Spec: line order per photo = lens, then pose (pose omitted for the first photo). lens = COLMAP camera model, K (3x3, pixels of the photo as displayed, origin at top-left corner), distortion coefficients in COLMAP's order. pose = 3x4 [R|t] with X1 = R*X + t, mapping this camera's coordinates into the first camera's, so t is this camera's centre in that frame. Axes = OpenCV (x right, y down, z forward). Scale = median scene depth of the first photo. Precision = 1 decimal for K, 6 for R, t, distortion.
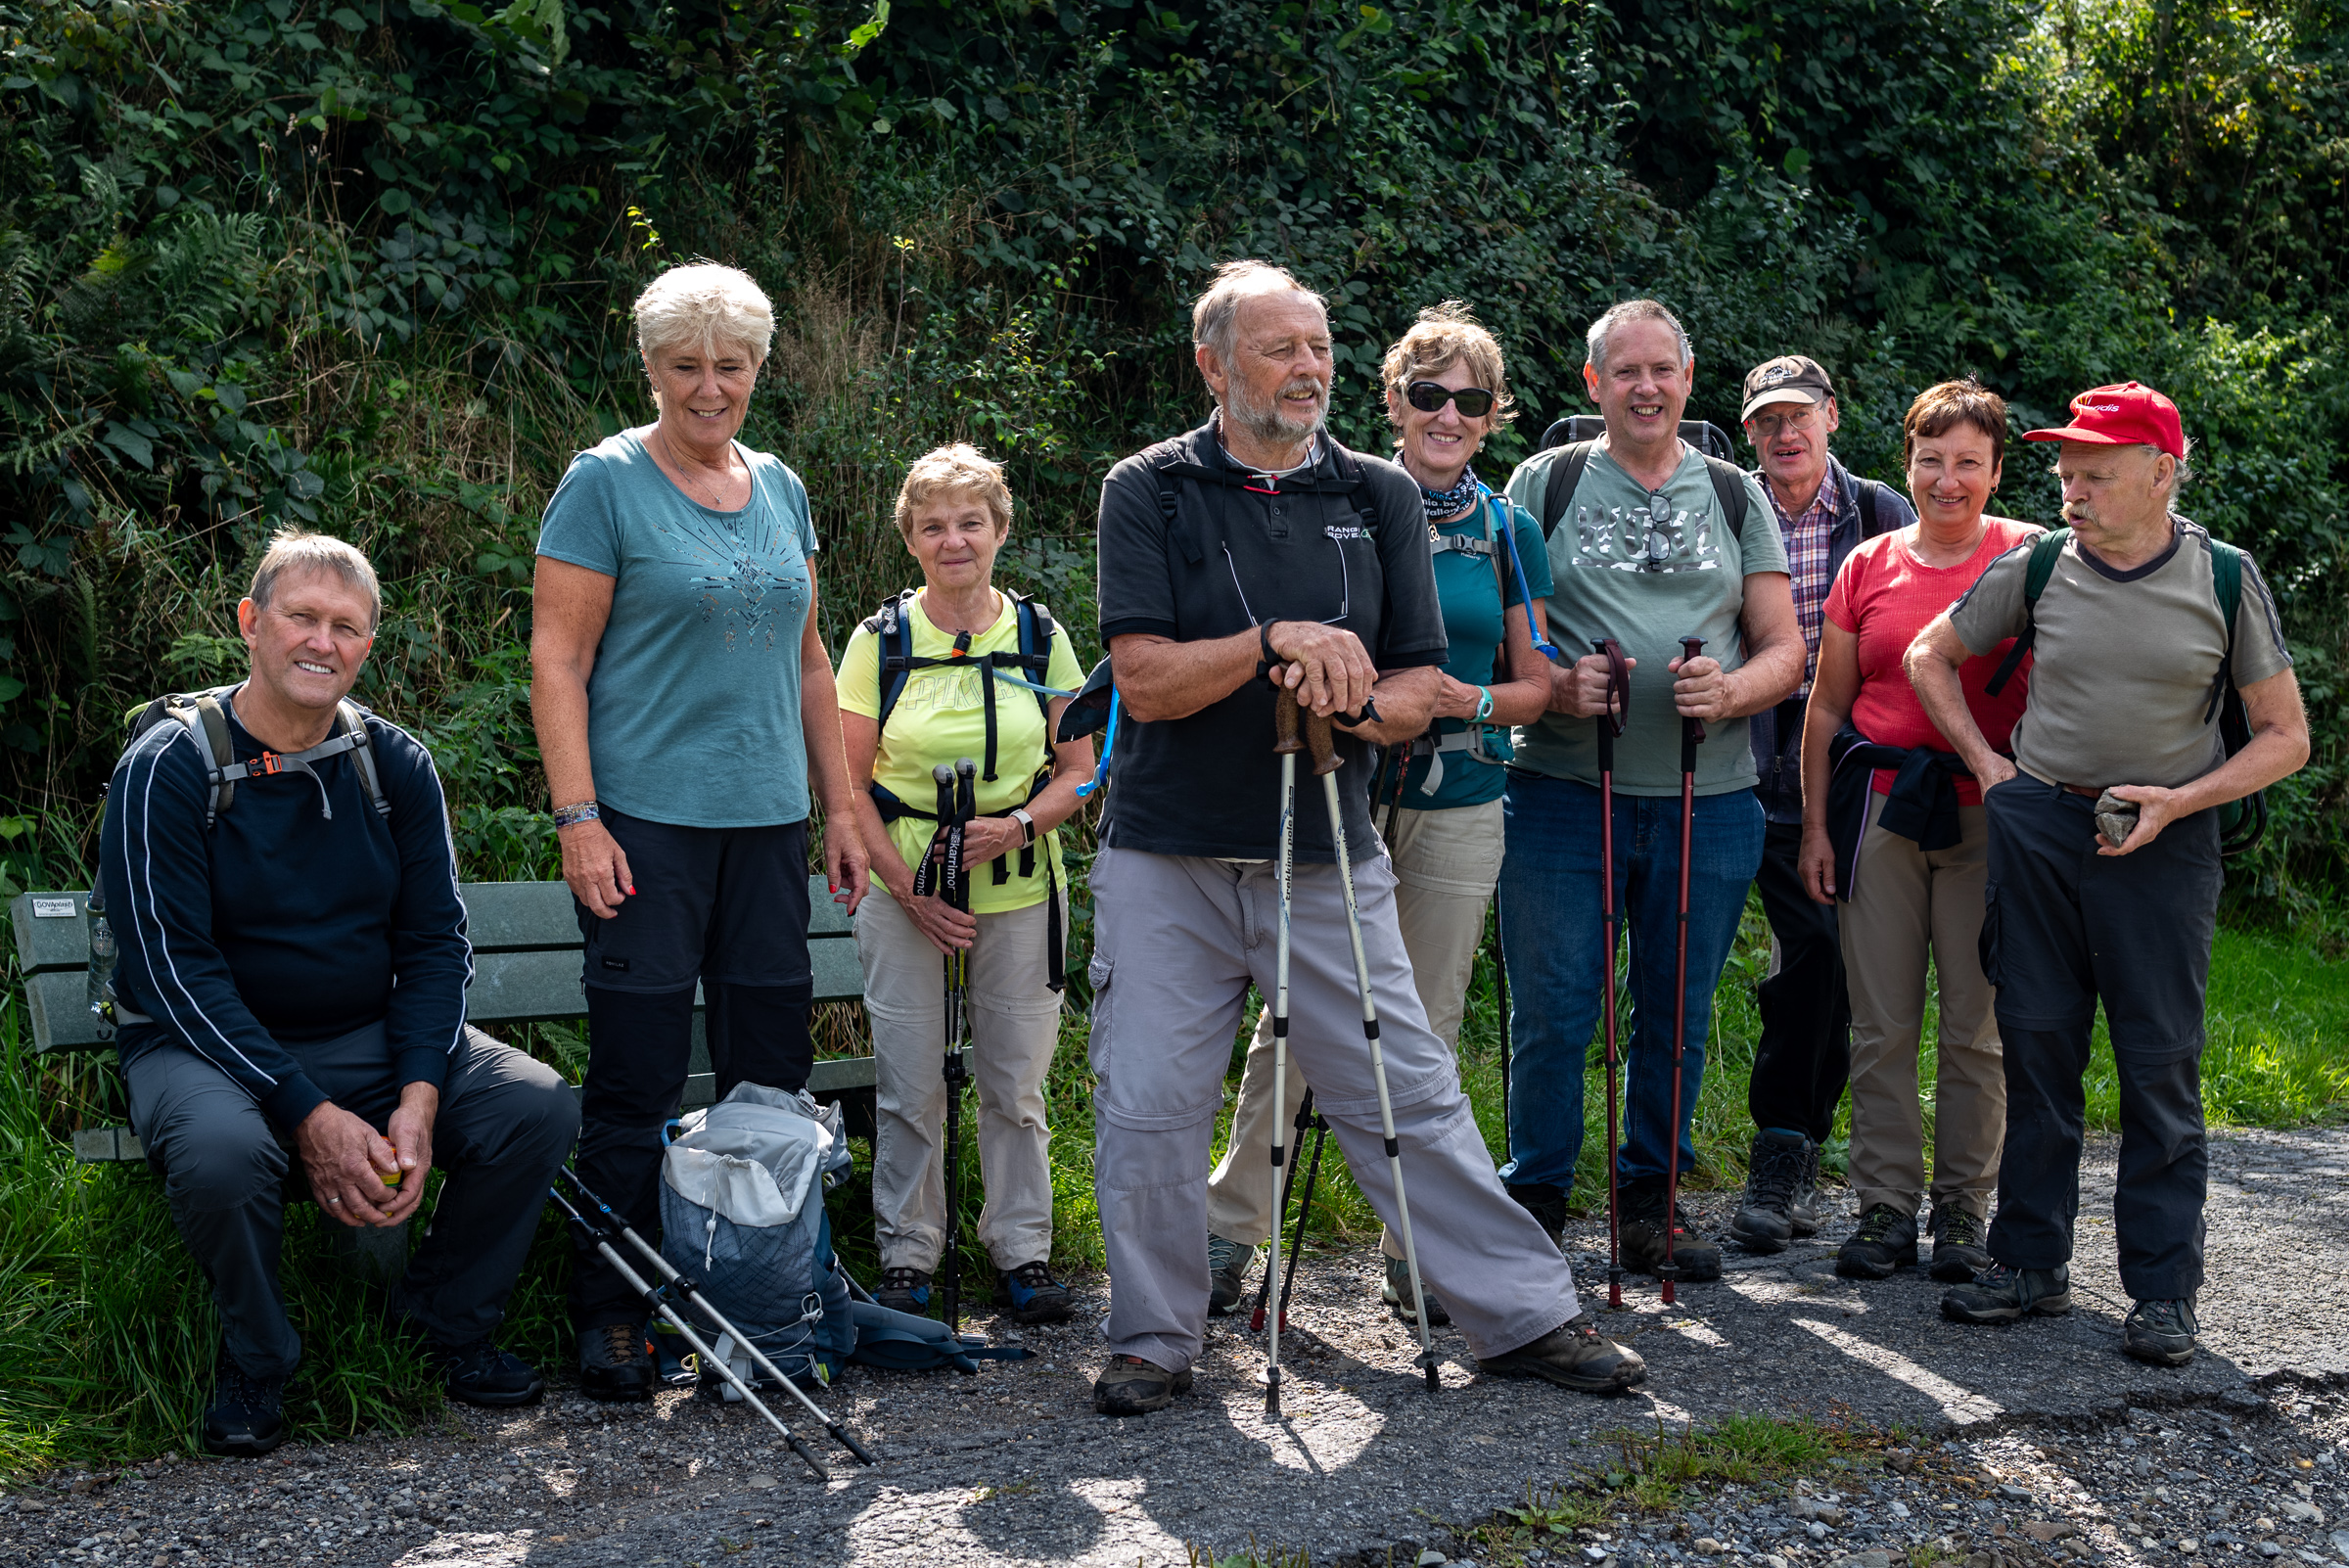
lens RADIAL K [[2777.6, 0, 1174.5], [0, 2777.6, 784.0], [0, 0, 1]] dist [-0.001969, -0.003884]
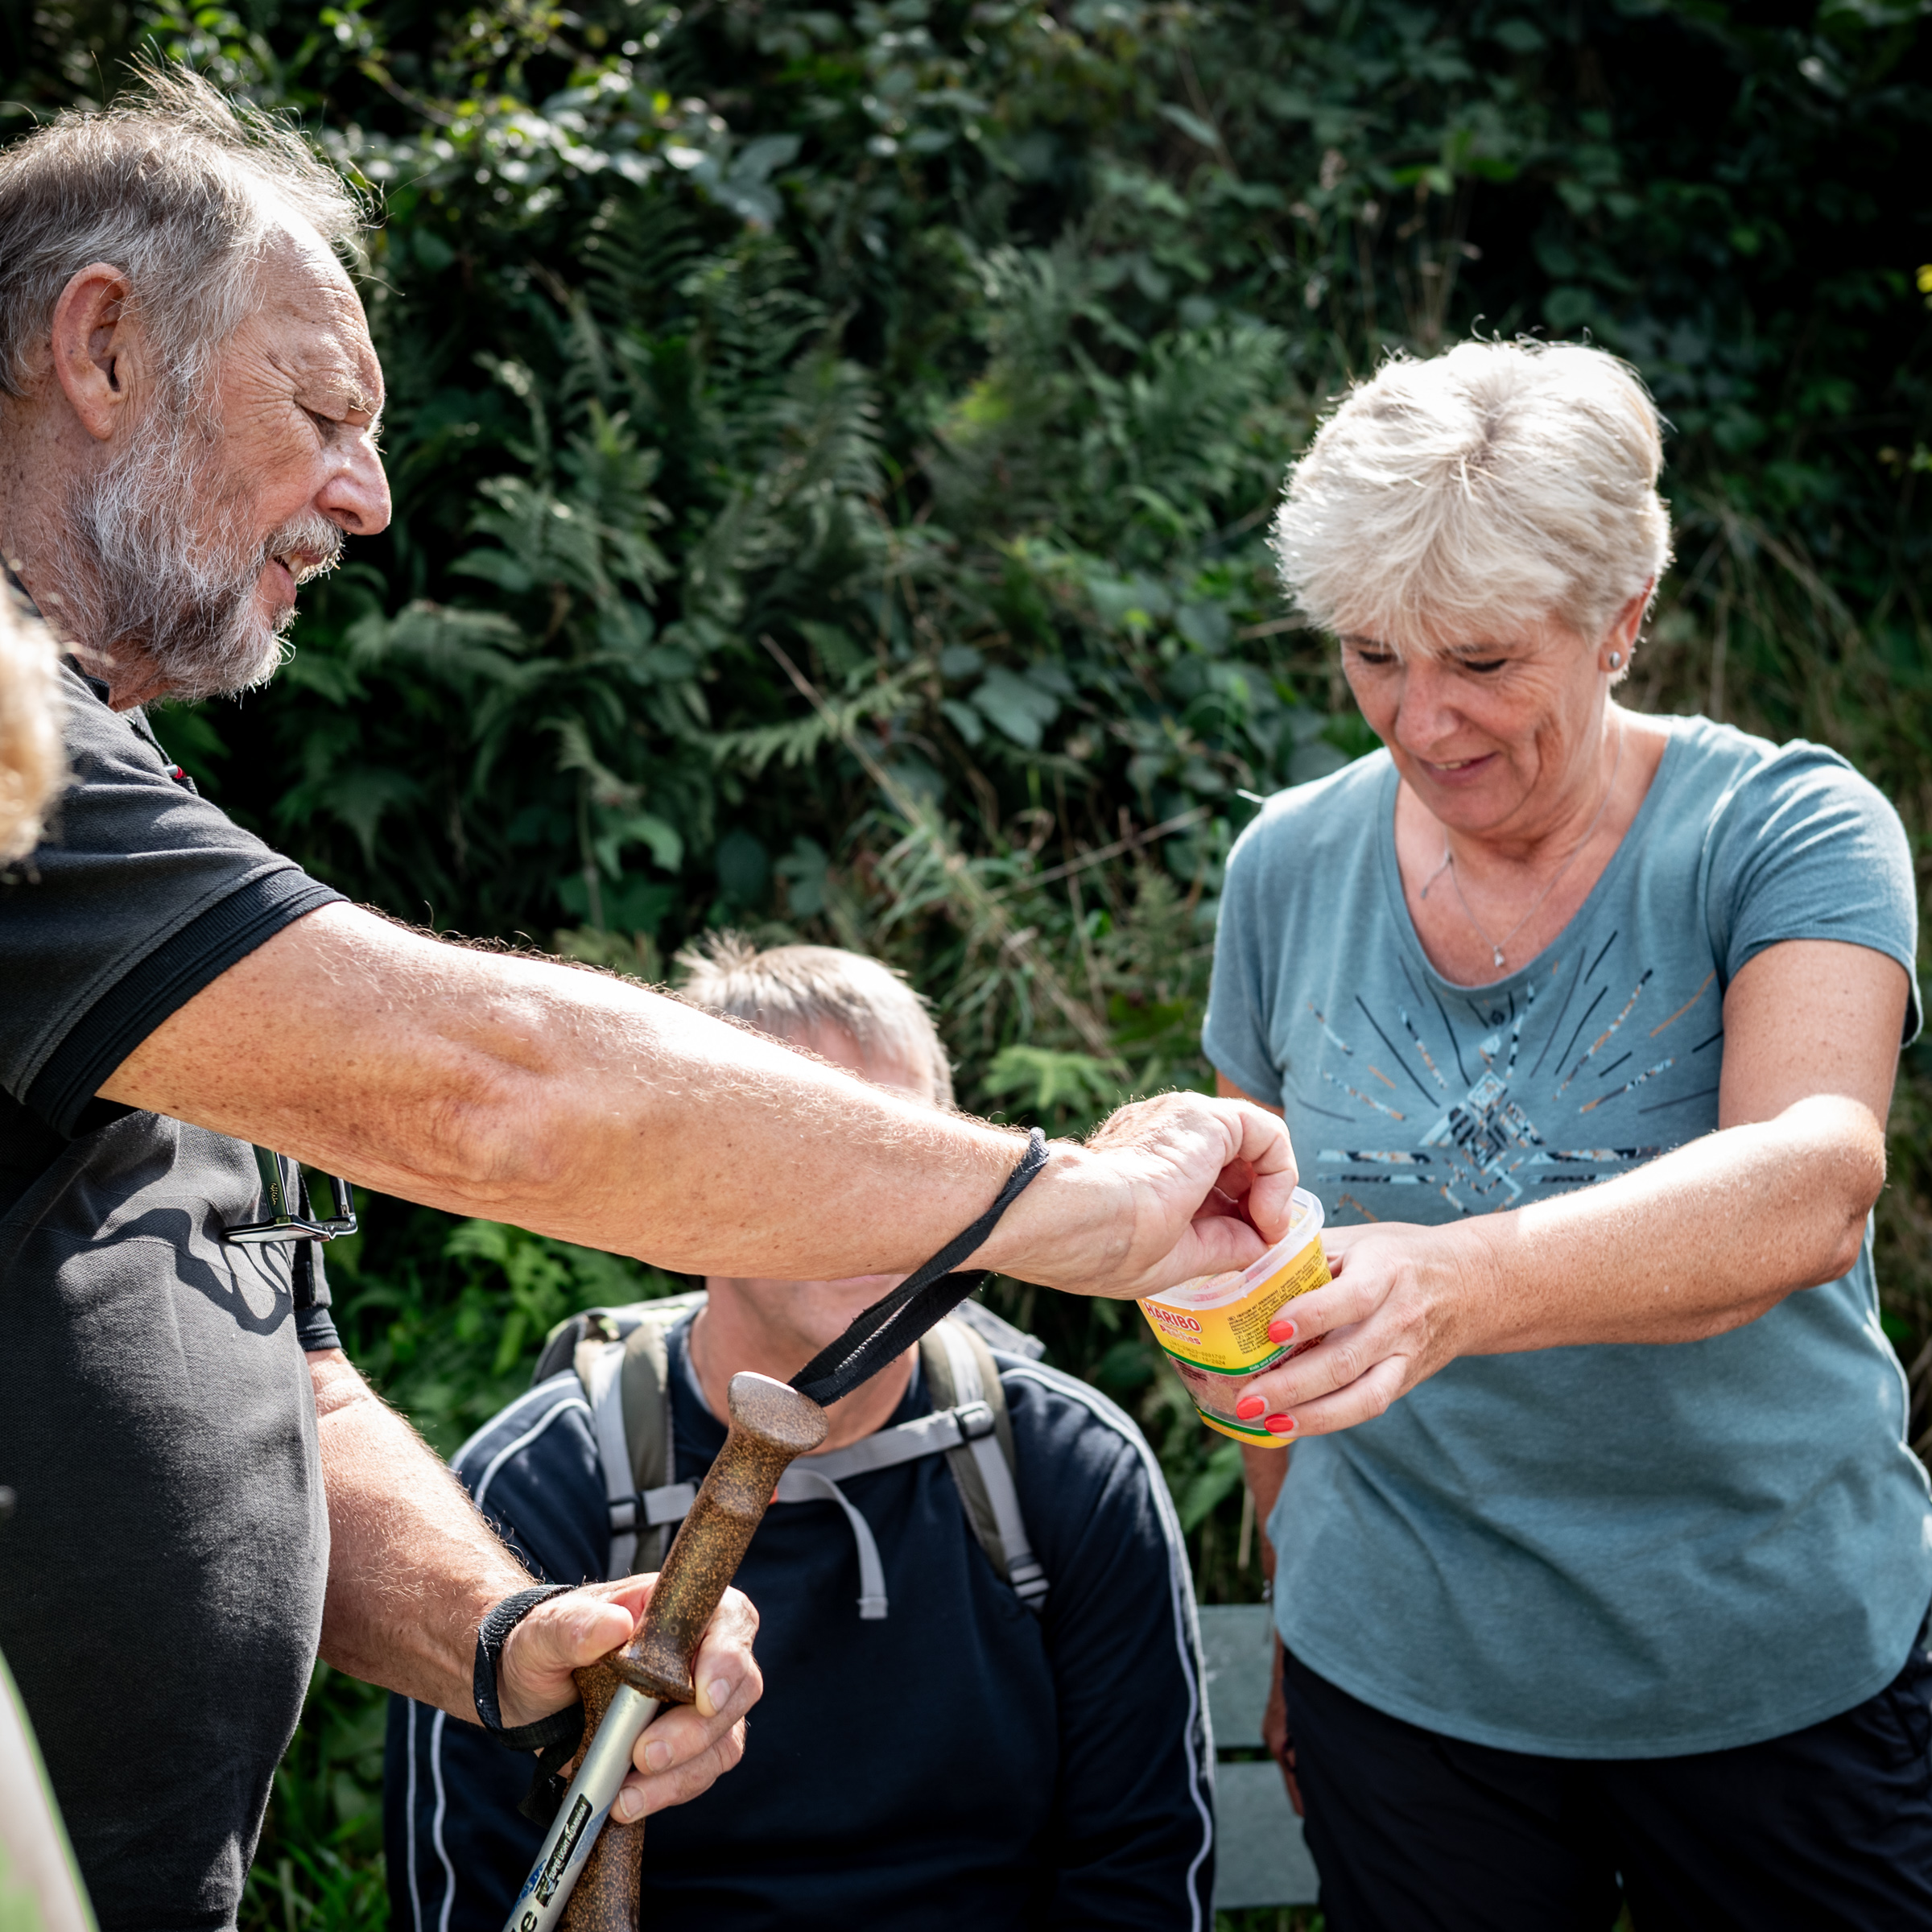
lens RADIAL K [[3955.1, 0, 885.2], [0, 3955.1, 966.3], [0, 0, 1]] dist [0.077099, -0.240881]
pose [[0.893991, 0.024571, -0.447411, -0.010811], [-0.044634, 0.998413, -0.034353, -0.031255], [0.445857, 0.050681, 0.893668, 0.195792]]
